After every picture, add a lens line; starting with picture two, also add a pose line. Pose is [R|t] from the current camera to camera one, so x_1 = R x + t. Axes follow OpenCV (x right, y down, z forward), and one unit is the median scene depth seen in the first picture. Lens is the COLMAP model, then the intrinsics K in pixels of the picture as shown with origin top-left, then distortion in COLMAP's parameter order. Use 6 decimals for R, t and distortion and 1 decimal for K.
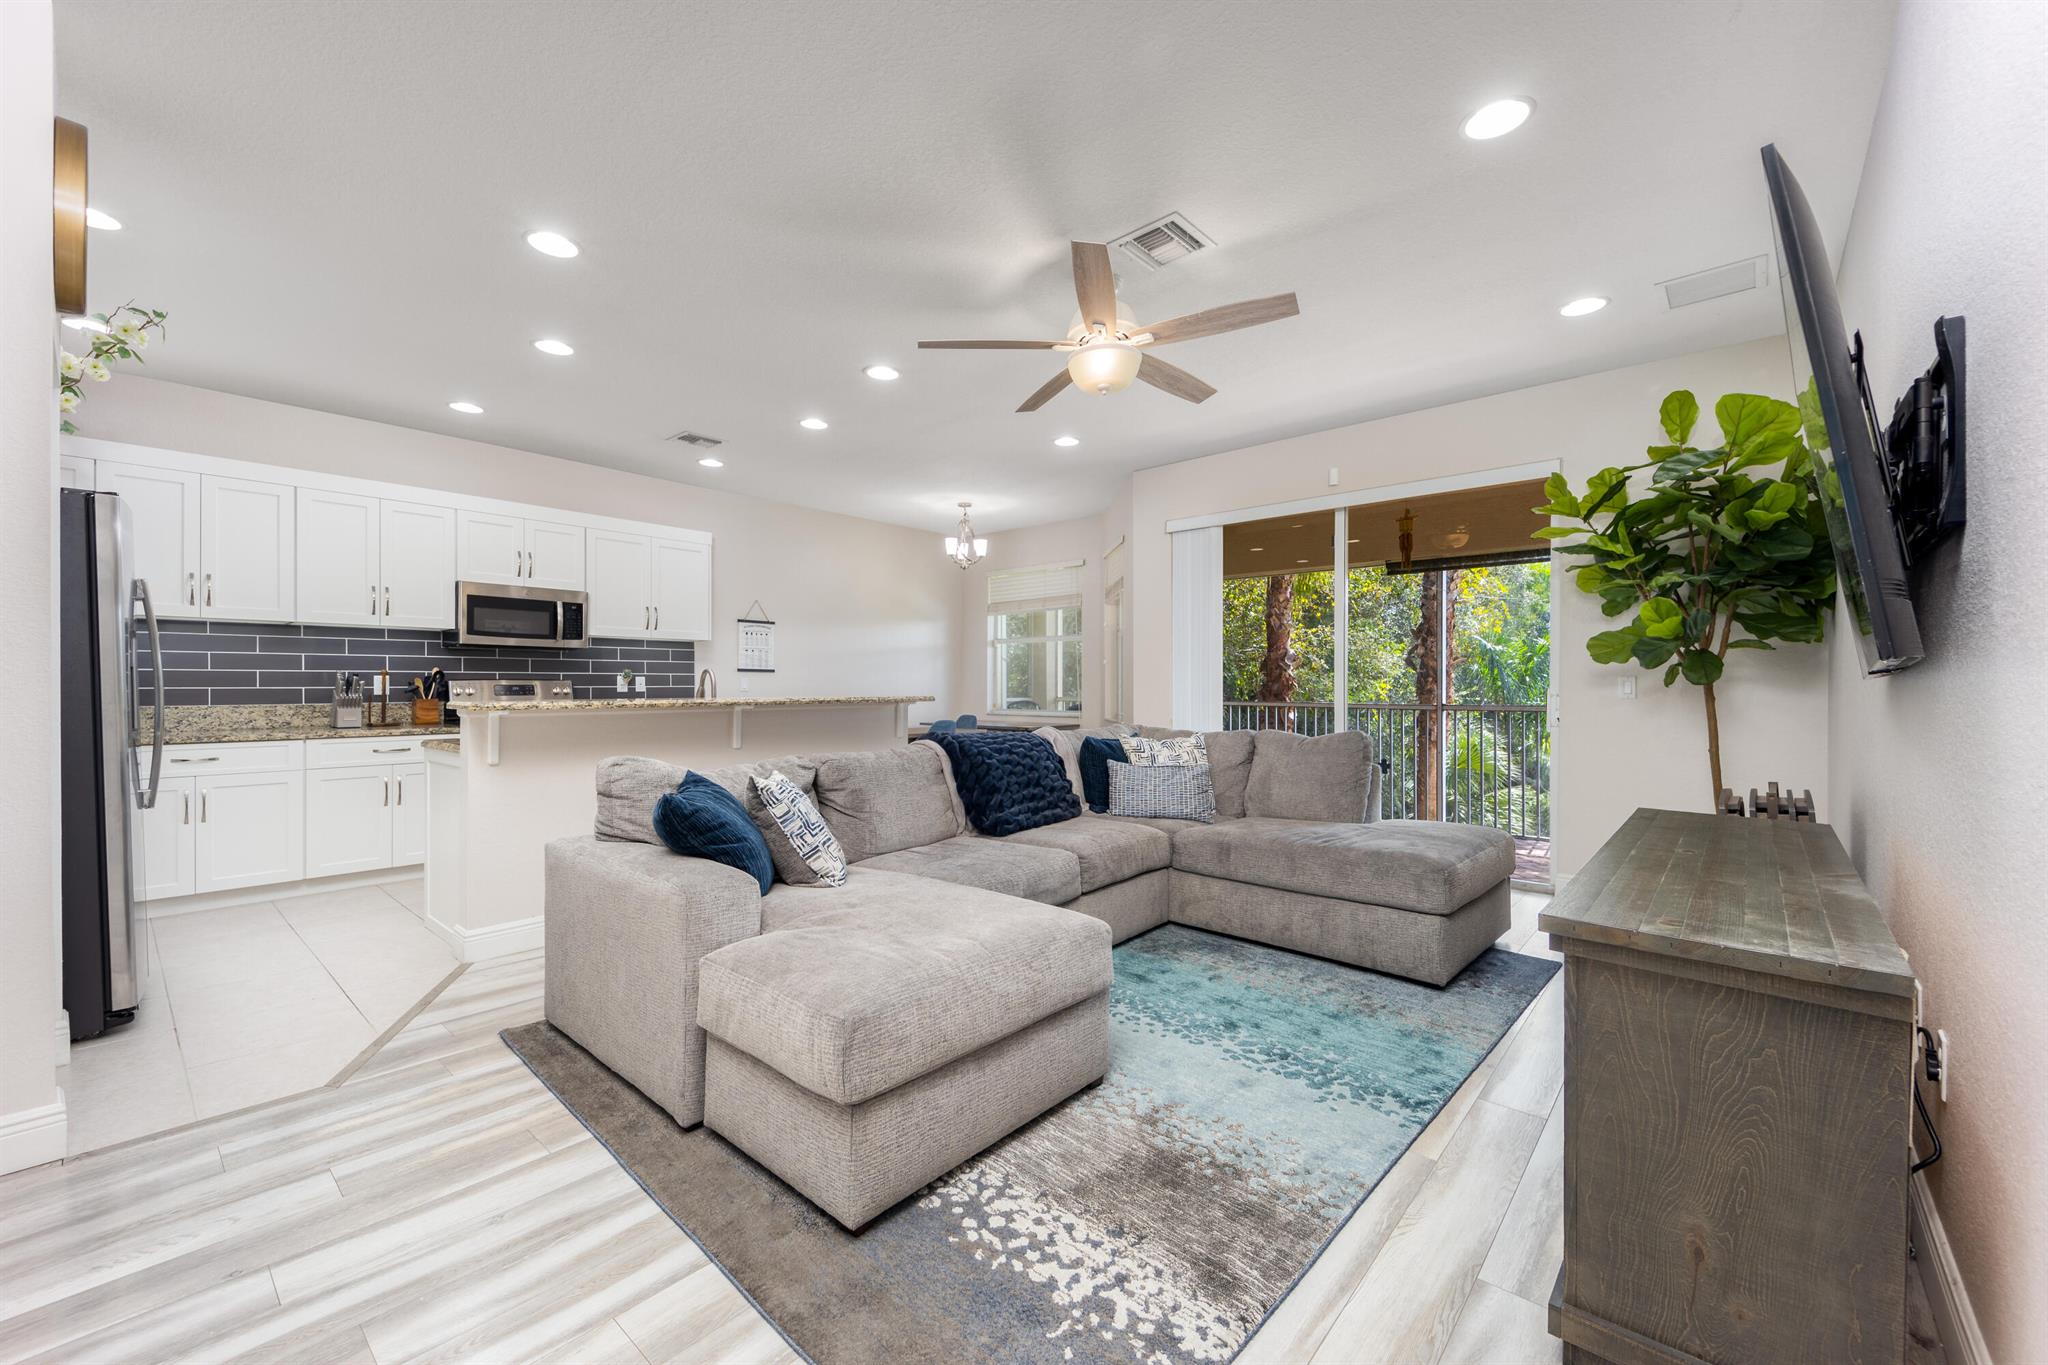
lens RADIAL K [[805.2, 0, 1026.7], [0, 805.2, 679.1], [0, 0, 1]] dist [0.044470, -0.021323]
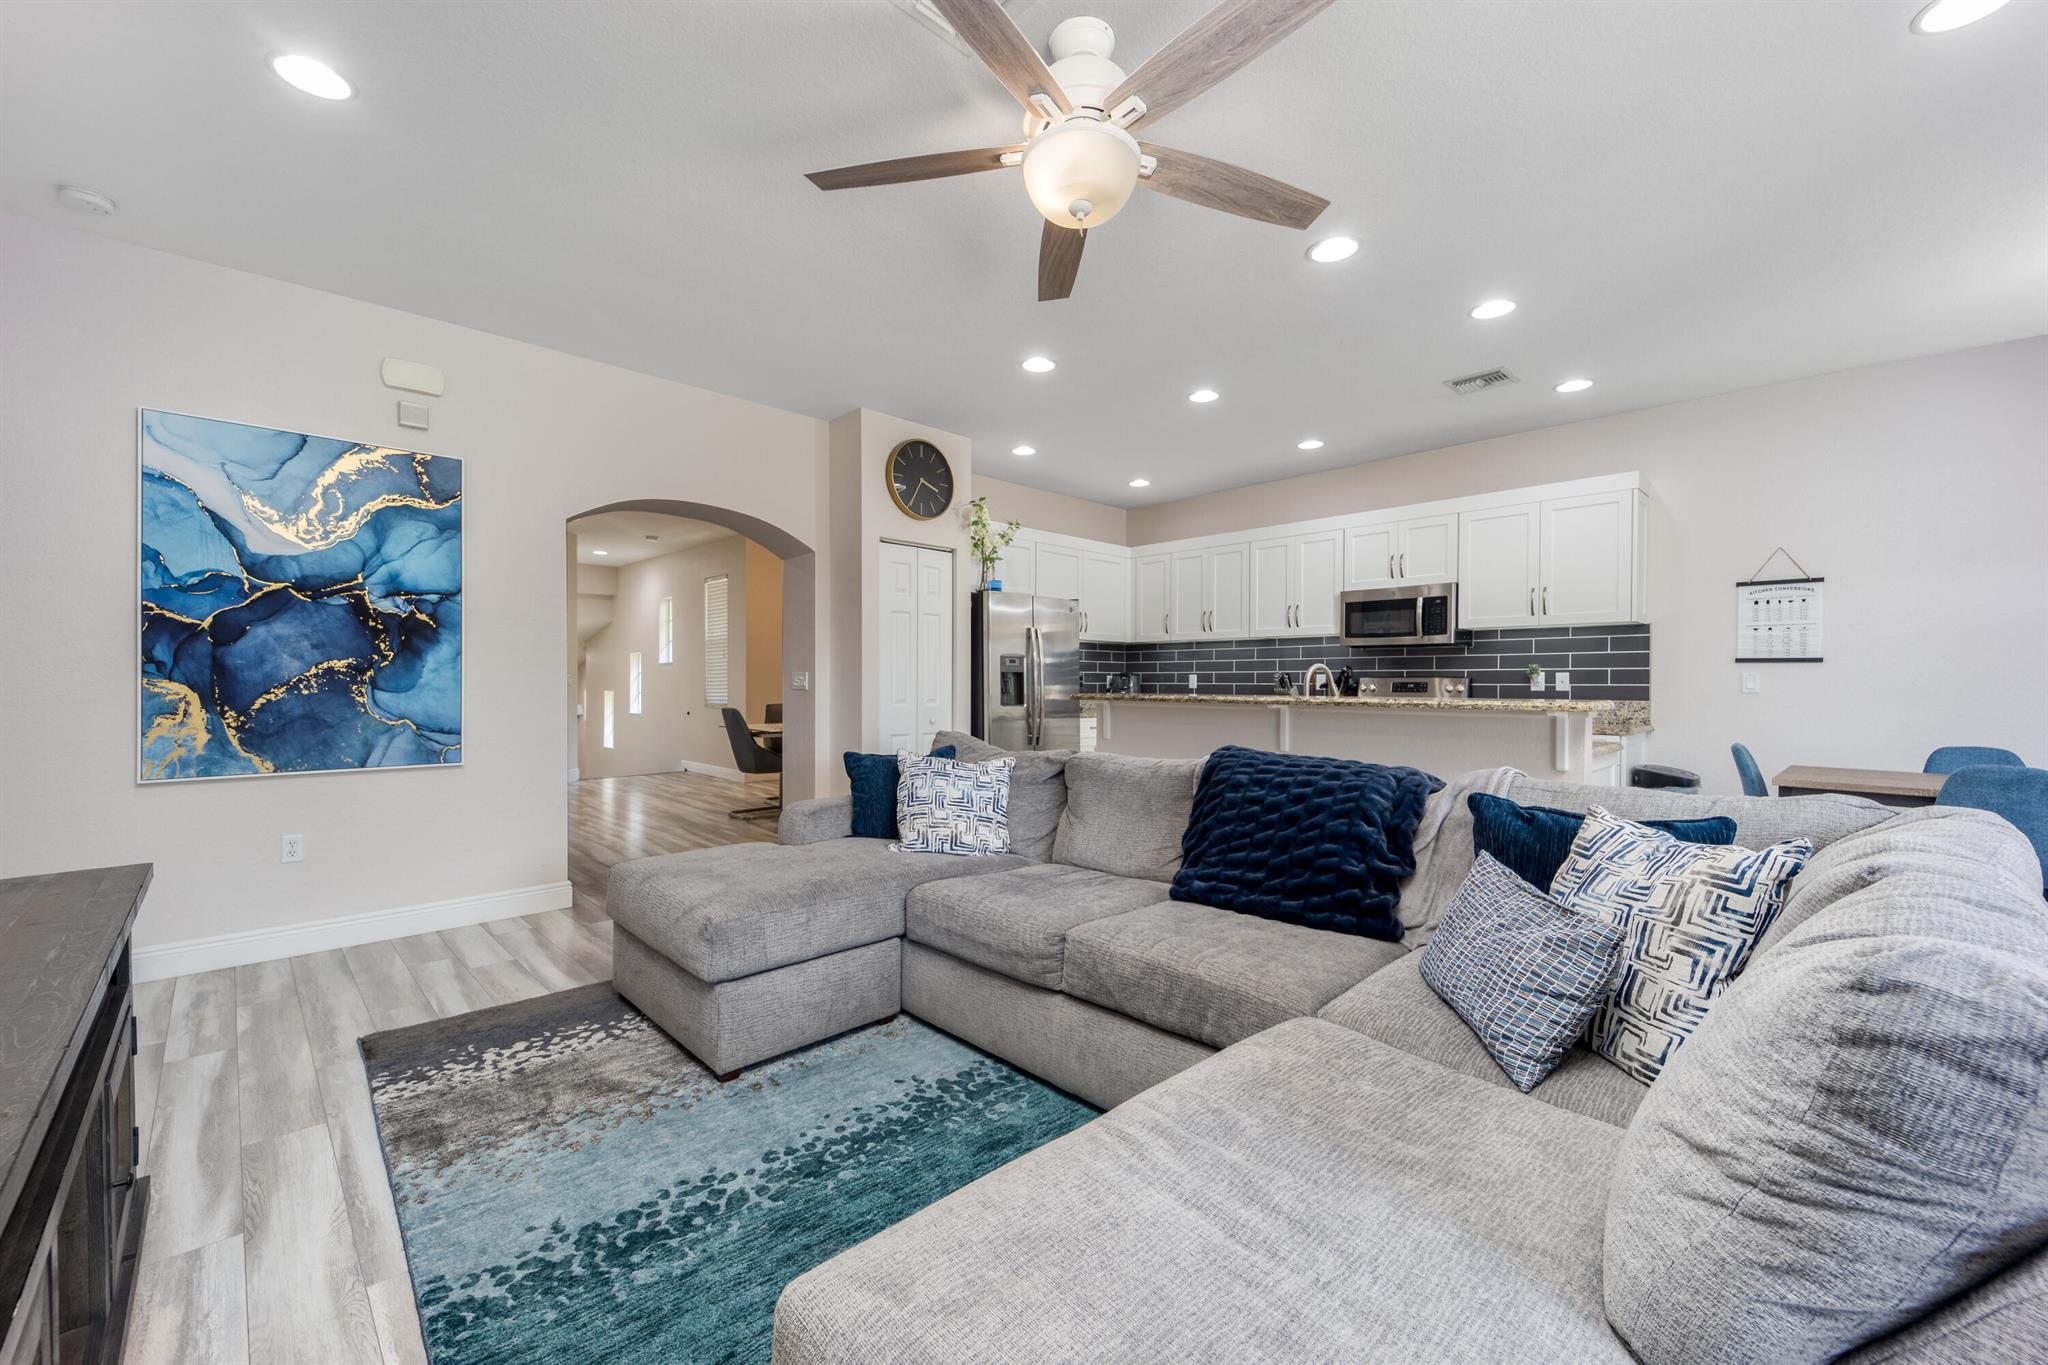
lens RADIAL K [[805.2, 0, 1026.7], [0, 805.2, 679.1], [0, 0, 1]] dist [0.044470, -0.021323]
pose [[-0.081250, -0.001538, -0.996693, 0.559453], [0.005561, 0.999983, -0.001997, 0.003340], [0.996678, -0.005705, -0.081240, 0.768301]]
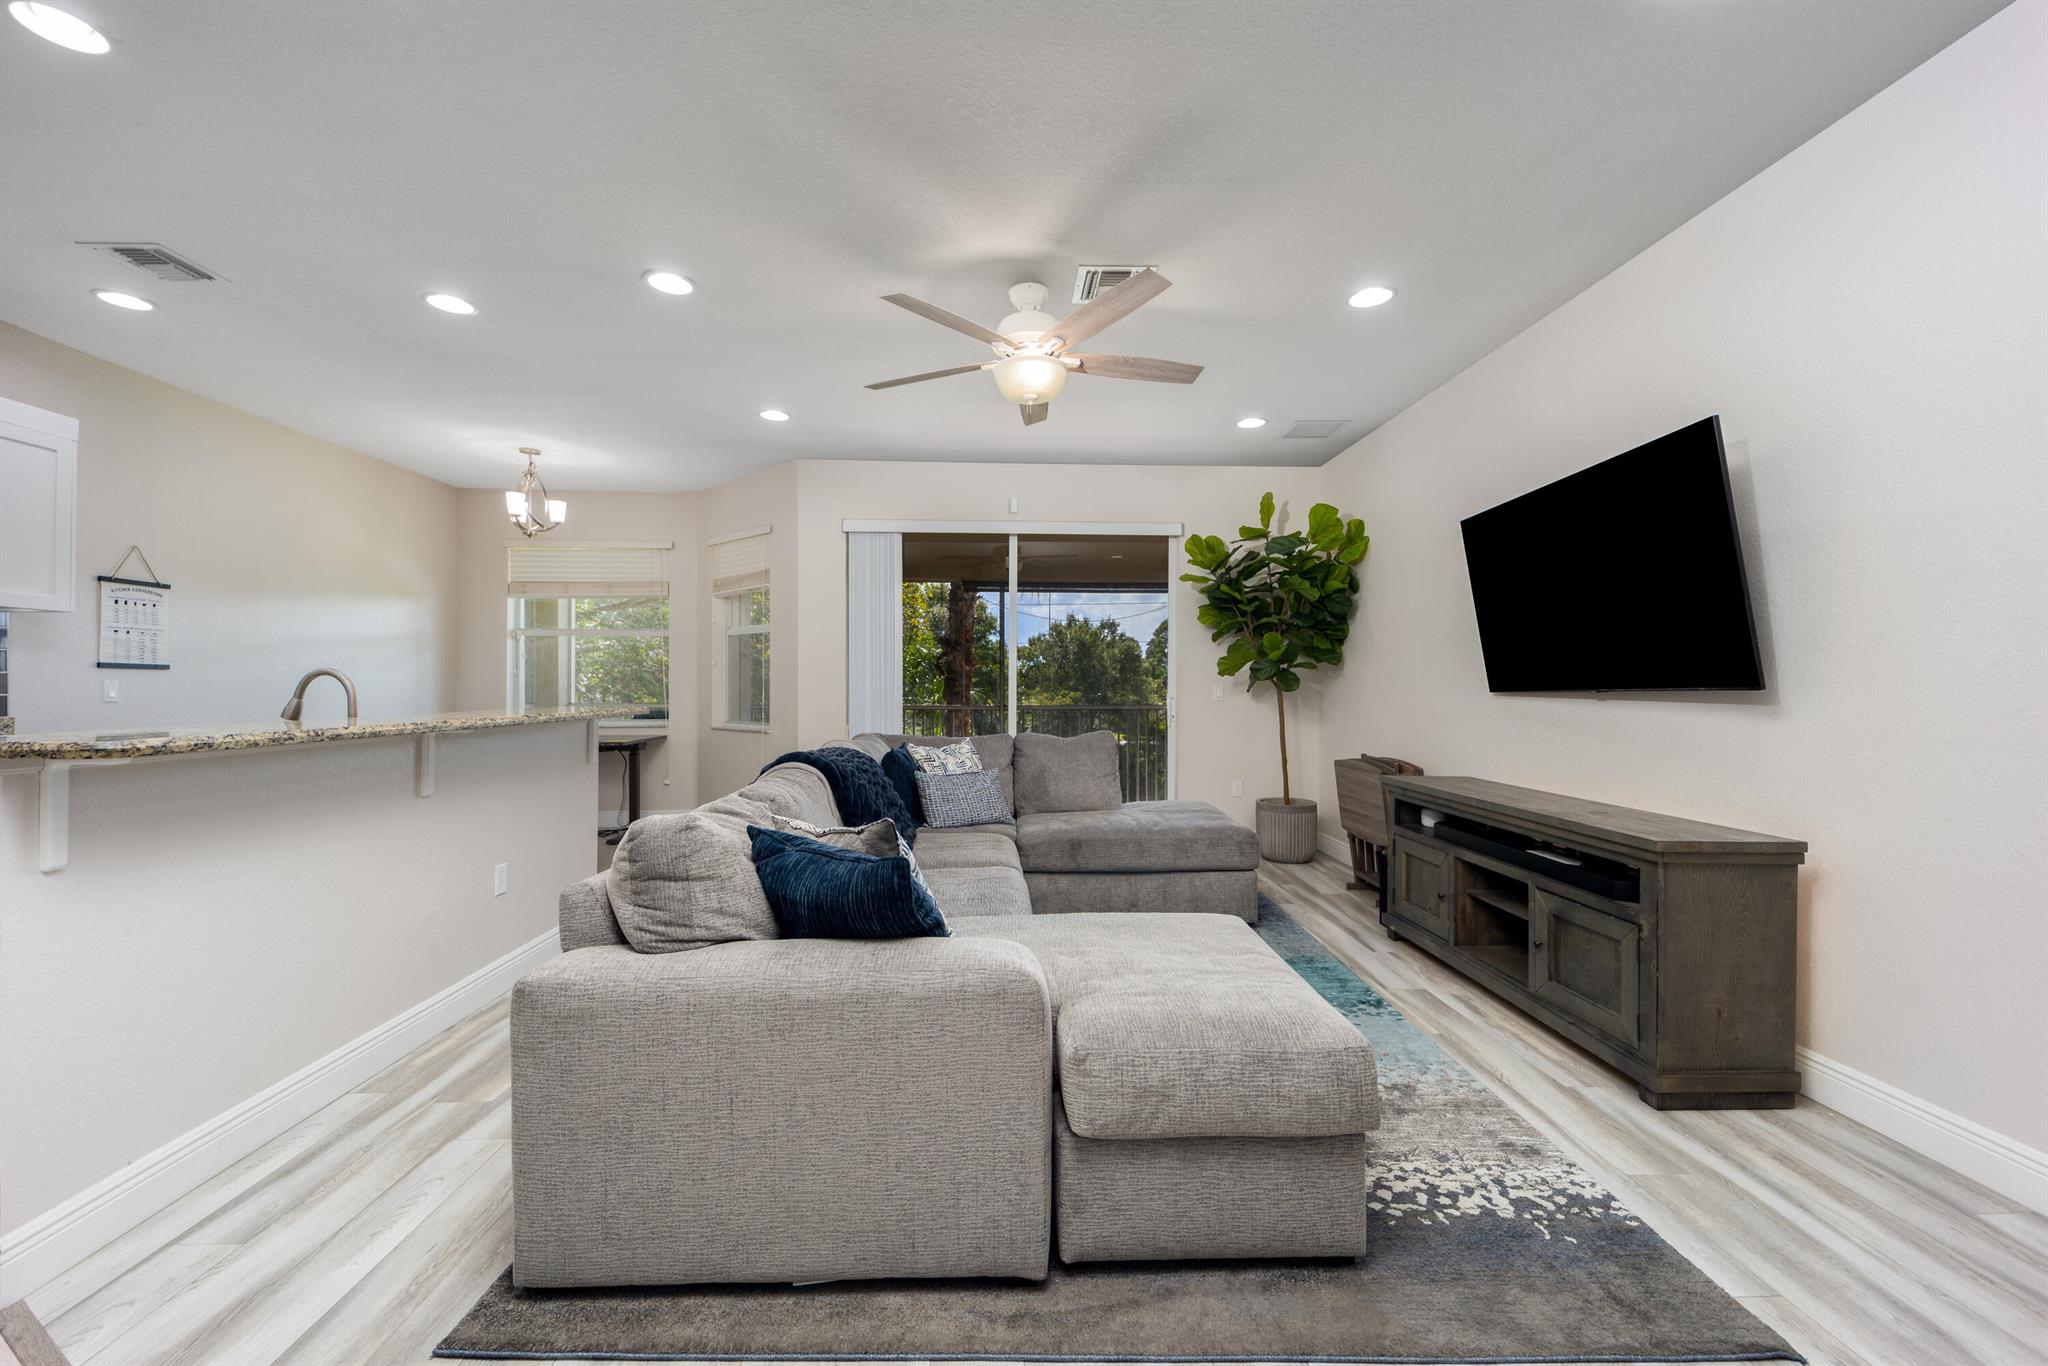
lens RADIAL K [[805.2, 0, 1026.7], [0, 805.2, 679.6], [0, 0, 1]] dist [0.044470, -0.021323]
pose [[0.726624, 0.006396, 0.687006, -0.452444], [-0.008006, 0.999968, -0.000842, -0.008979], [-0.686989, -0.004888, 0.726651, 0.210165]]
